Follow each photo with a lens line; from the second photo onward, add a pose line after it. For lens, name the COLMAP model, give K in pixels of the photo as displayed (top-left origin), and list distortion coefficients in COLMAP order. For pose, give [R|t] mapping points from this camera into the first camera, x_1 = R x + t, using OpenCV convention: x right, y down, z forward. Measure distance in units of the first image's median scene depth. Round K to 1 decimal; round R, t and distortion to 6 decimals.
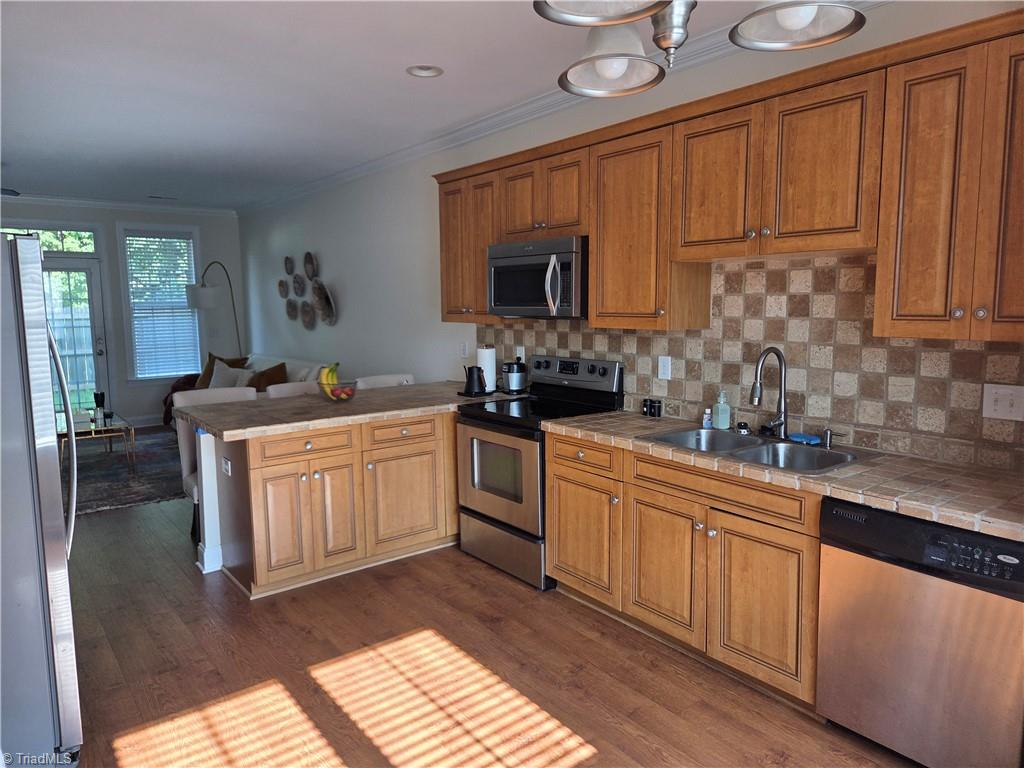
lens RADIAL K [[688.7, 0, 503.3], [0, 688.7, 380.0], [0, 0, 1]] dist [0.034748, -0.019359]
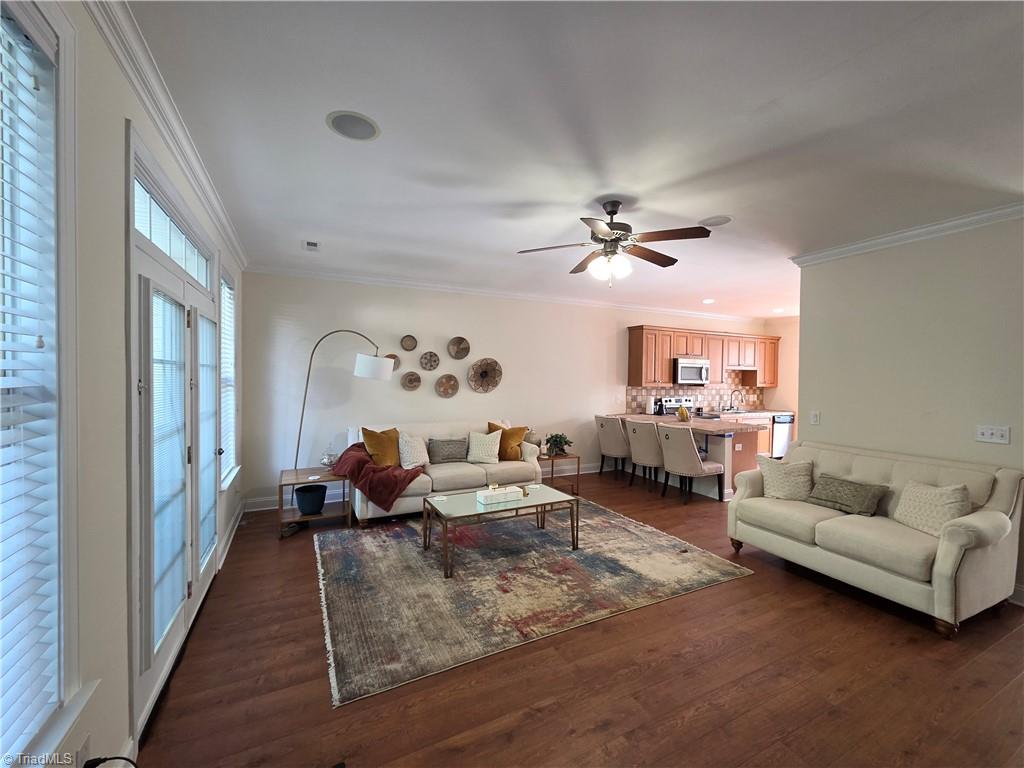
lens RADIAL K [[417.9, 0, 510.1], [0, 417.9, 381.0], [0, 0, 1]] dist [0.001259, 0.000206]
pose [[0.198332, 0.005316, 0.980120, -2.406085], [0.103688, 0.994260, -0.026375, -0.172115], [-0.974635, 0.106858, 0.196642, 1.771108]]
